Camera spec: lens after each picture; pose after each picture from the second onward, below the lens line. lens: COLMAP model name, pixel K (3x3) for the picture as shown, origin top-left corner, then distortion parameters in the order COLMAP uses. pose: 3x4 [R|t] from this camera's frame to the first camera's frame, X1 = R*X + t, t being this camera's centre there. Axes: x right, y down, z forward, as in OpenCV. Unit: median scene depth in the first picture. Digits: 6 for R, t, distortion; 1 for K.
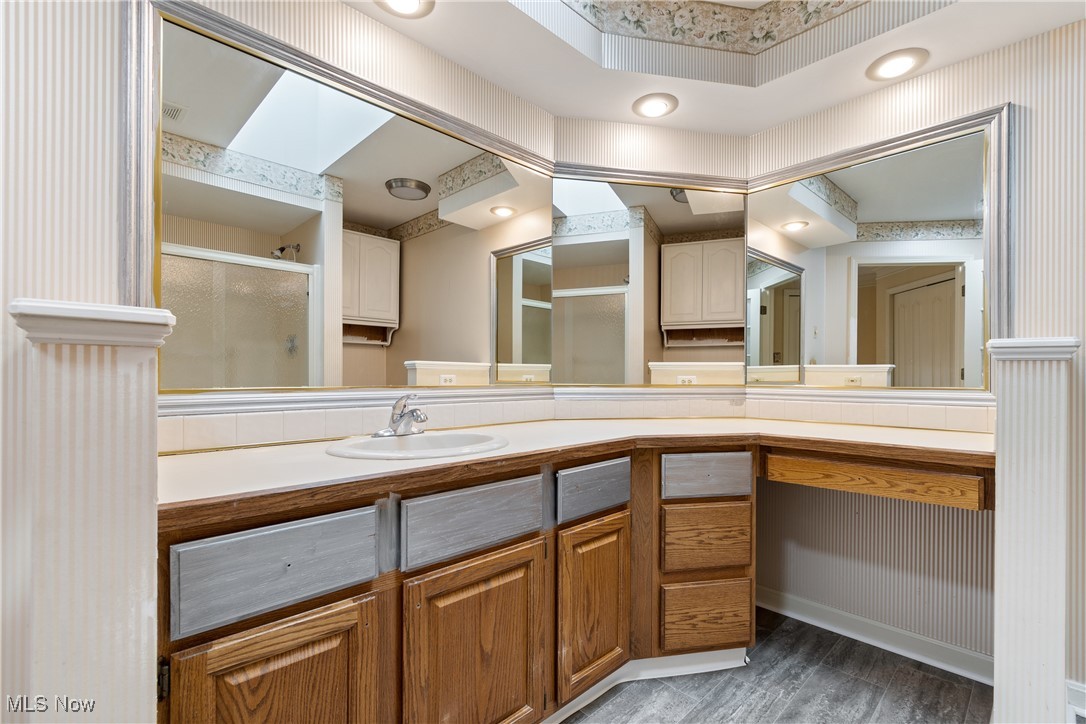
lens RADIAL K [[488.7, 0, 544.2], [0, 488.7, 371.8], [0, 0, 1]] dist [0.001806, 0.000106]
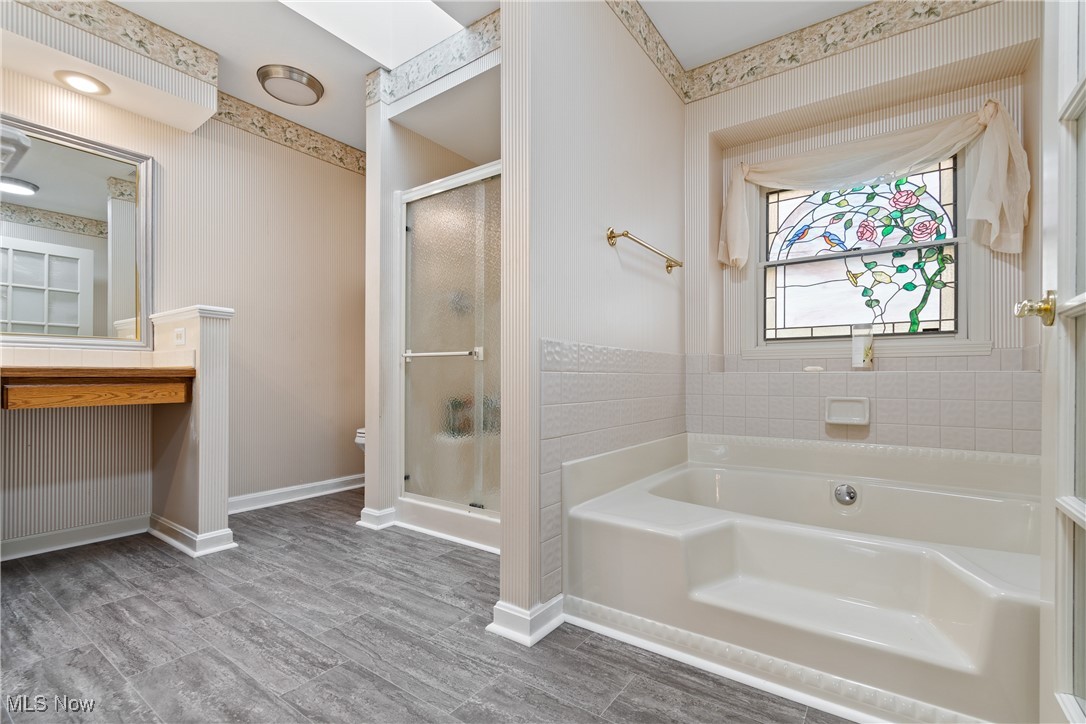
lens RADIAL K [[488.7, 0, 550.5], [0, 488.7, 371.2], [0, 0, 1]] dist [0.001806, 0.000106]
pose [[-0.182713, 0.010174, 0.983114, -0.913532], [-0.007378, 0.999904, -0.011719, 0.160029], [-0.983139, -0.009395, -0.182620, 0.036855]]
